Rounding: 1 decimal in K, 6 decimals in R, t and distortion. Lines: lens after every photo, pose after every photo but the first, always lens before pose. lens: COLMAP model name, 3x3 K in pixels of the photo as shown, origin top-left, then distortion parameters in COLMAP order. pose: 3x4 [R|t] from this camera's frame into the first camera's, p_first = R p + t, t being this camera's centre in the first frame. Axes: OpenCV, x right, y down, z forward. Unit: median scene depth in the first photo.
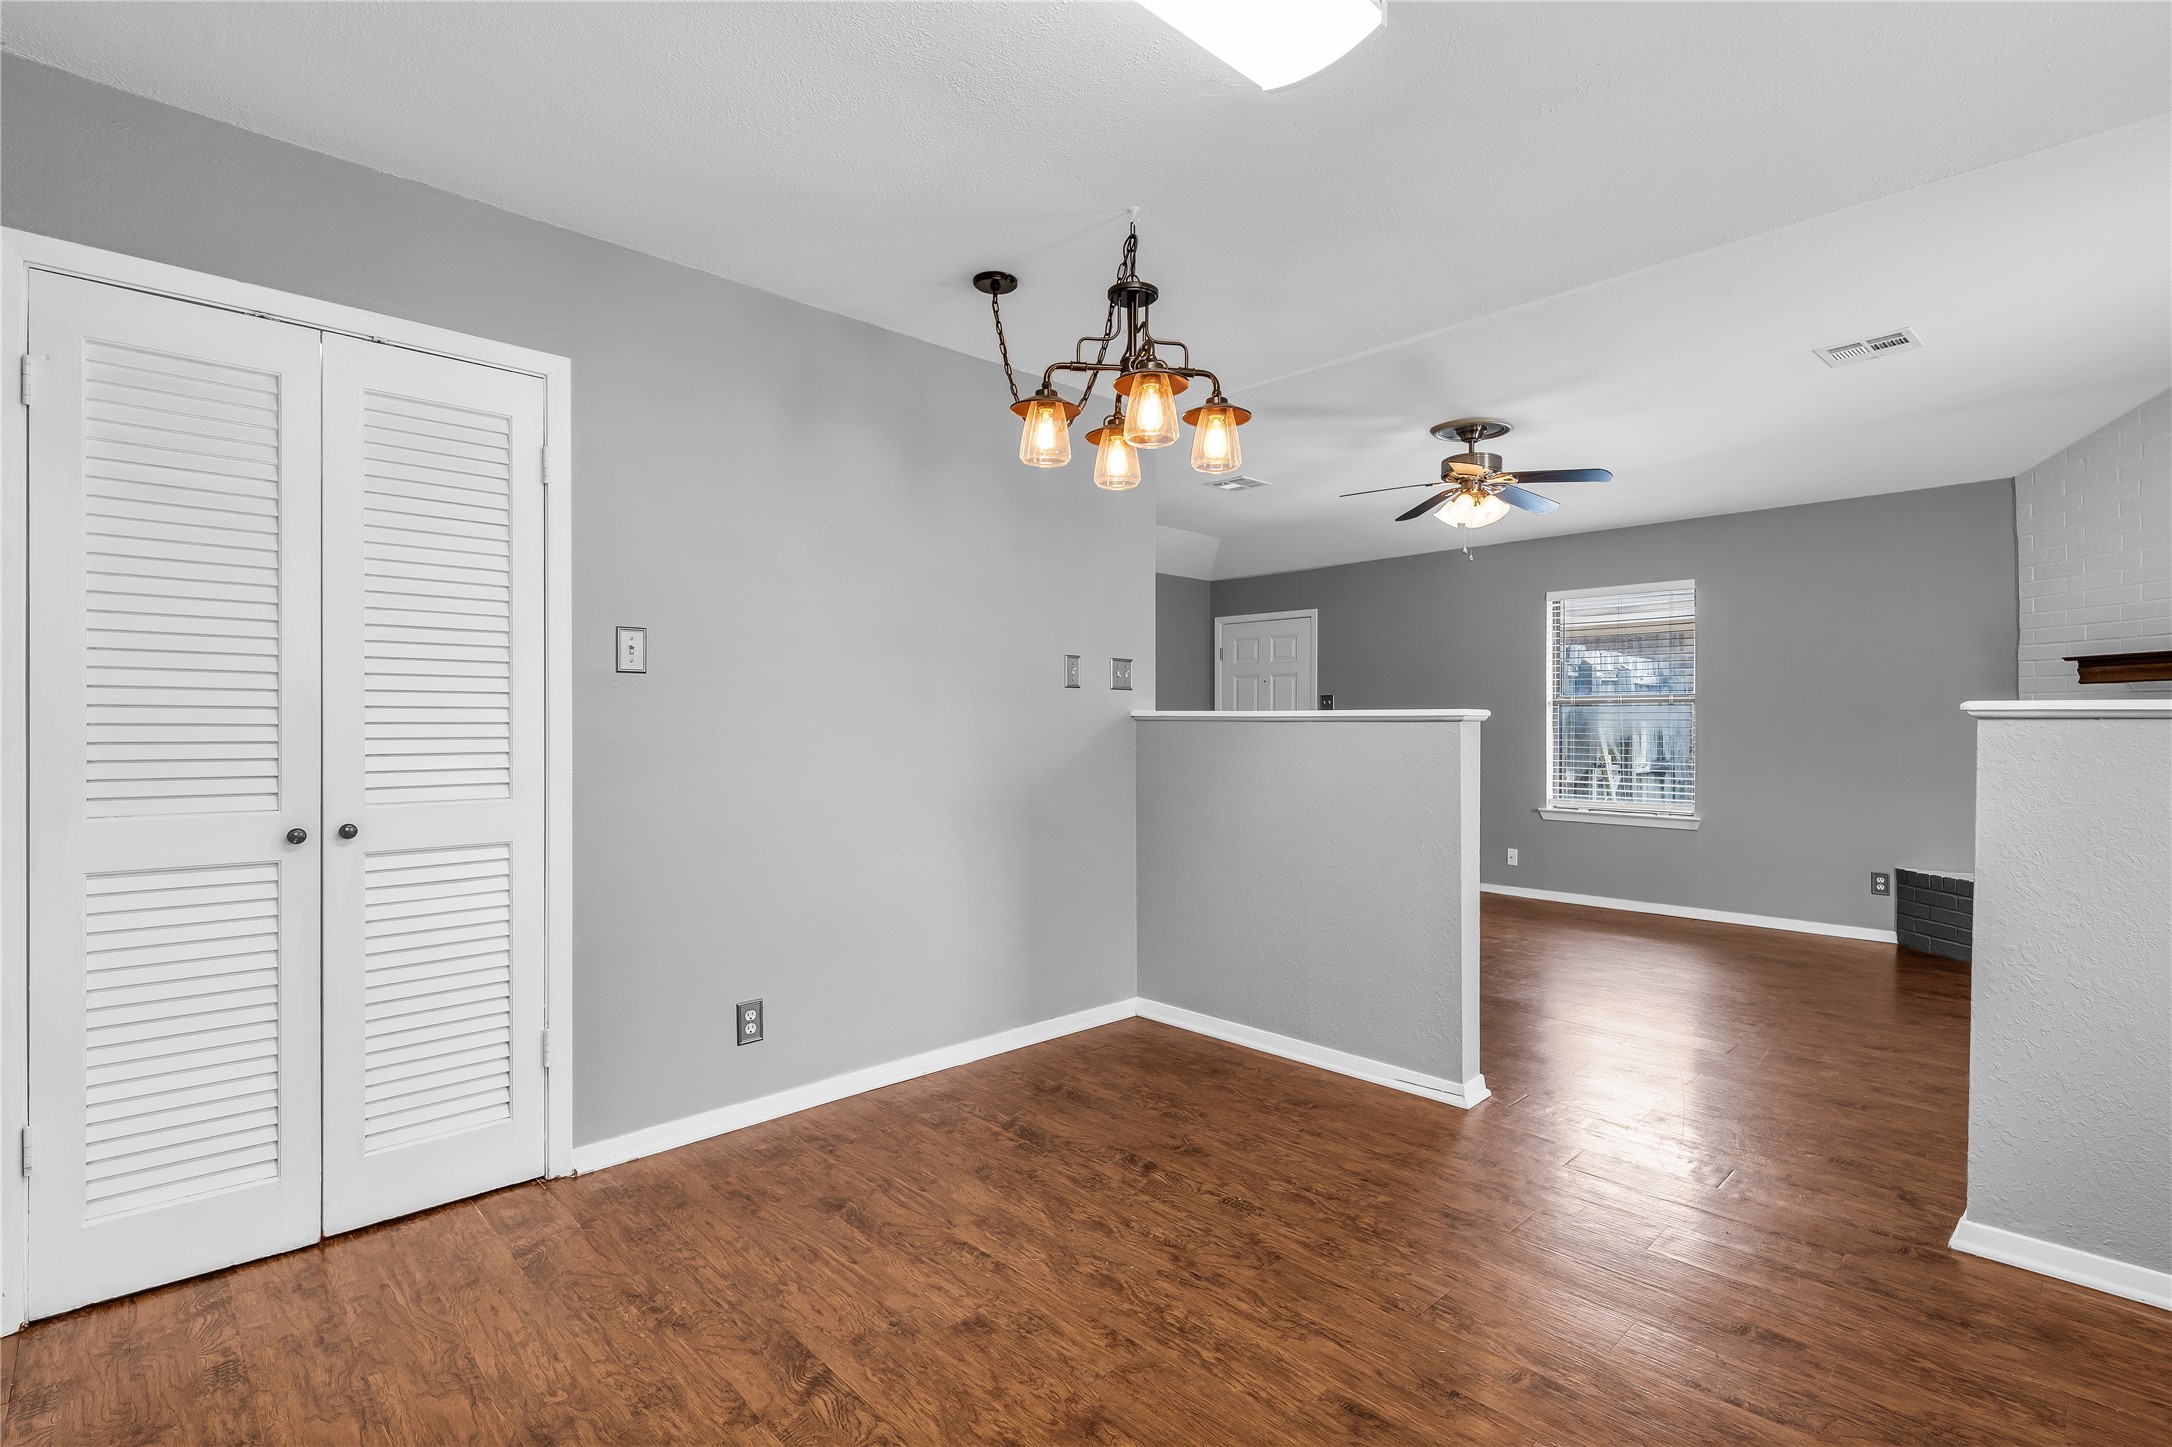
lens RADIAL K [[1034.1, 0, 1080.6], [0, 1034.1, 722.6], [0, 0, 1]] dist [0.000473, -0.000034]
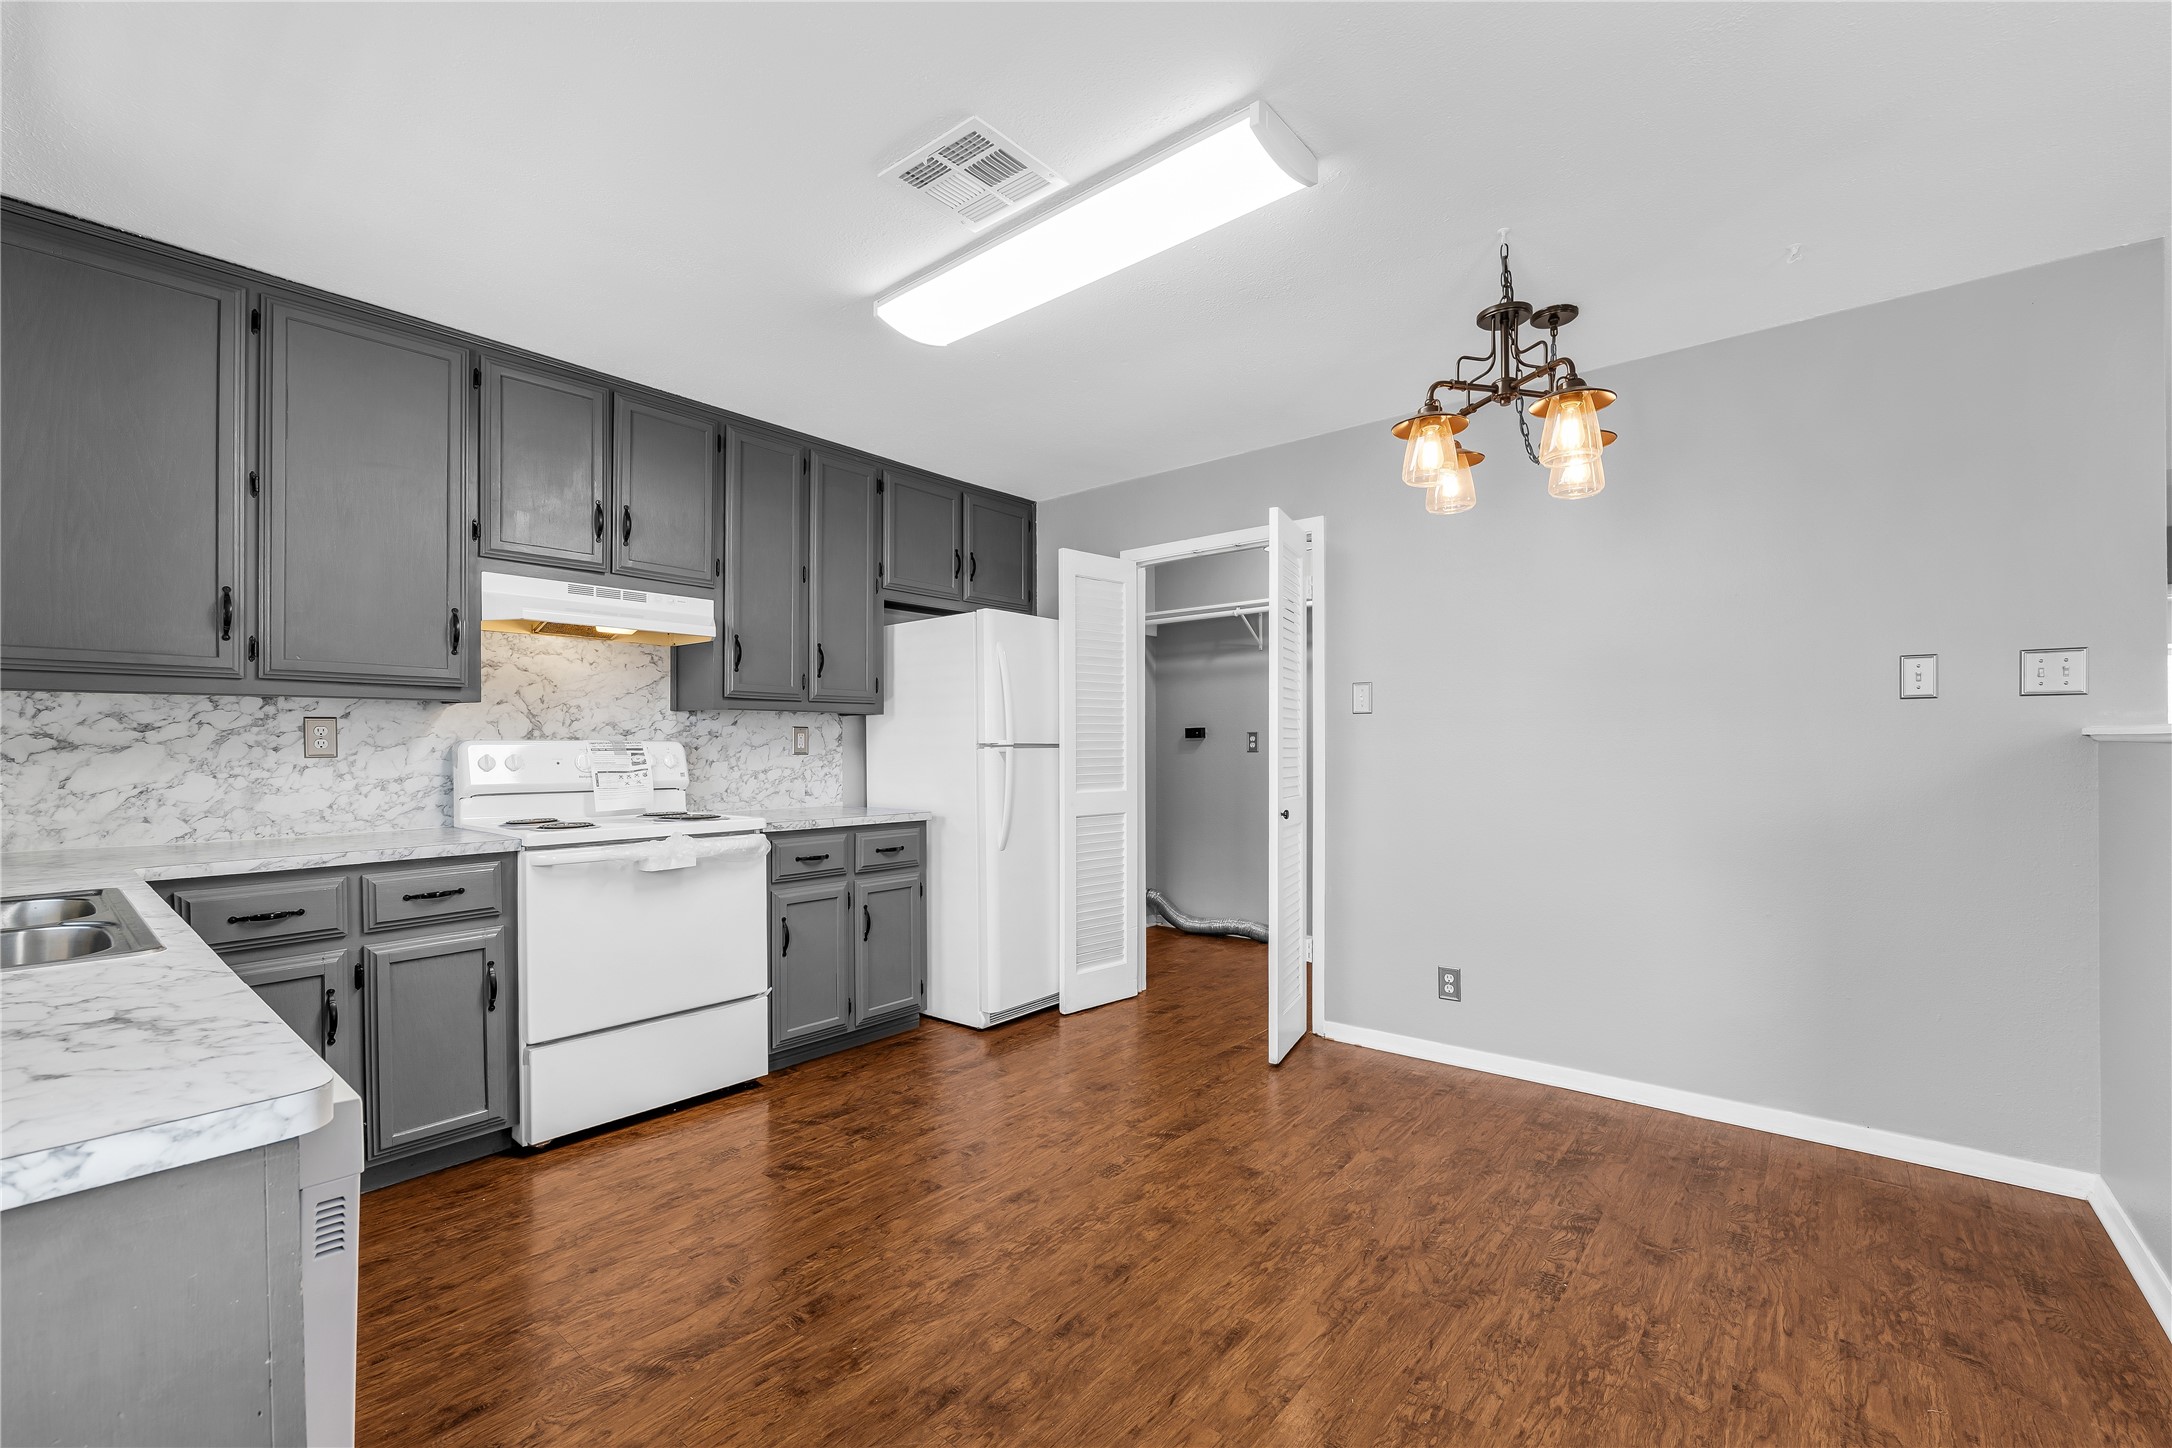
lens RADIAL K [[894.4, 0, 1083.4], [0, 894.4, 735.7], [0, 0, 1]] dist [-0.016131, -0.000038]
pose [[0.132548, -0.005817, -0.991160, 0.886587], [-0.005142, 0.999965, -0.006557, -0.013350], [0.991163, 0.005966, 0.132513, 0.486150]]
